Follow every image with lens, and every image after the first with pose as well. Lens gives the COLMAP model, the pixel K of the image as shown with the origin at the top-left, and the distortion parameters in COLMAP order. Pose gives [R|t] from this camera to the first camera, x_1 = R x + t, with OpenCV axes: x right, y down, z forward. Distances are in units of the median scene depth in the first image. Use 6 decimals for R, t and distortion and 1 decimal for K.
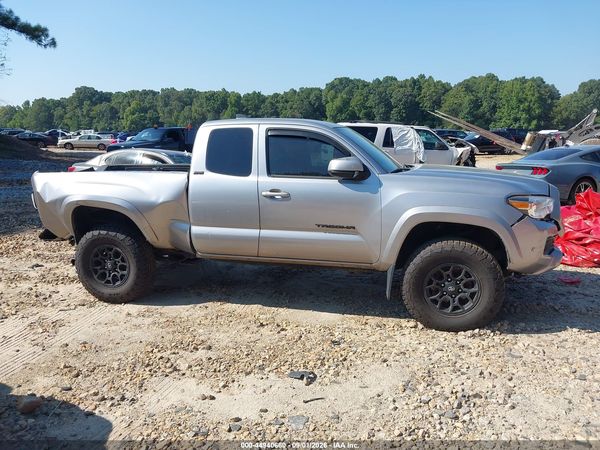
lens RADIAL K [[477.4, 0, 298.9], [0, 477.4, 224.4], [0, 0, 1]] dist [0.012572, -0.009541]
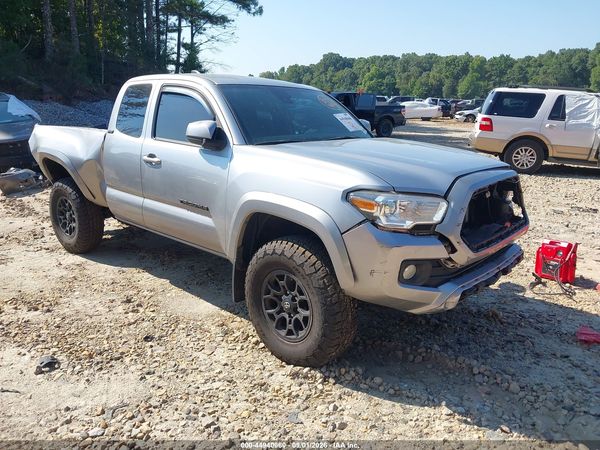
lens RADIAL K [[477.4, 0, 295.0], [0, 477.4, 227.1], [0, 0, 1]] dist [0.012572, -0.009541]
pose [[0.882139, 0.144274, -0.448347, 0.109728], [-0.111996, 0.988879, 0.097856, -0.010211], [0.457479, -0.036110, 0.888487, 0.059296]]
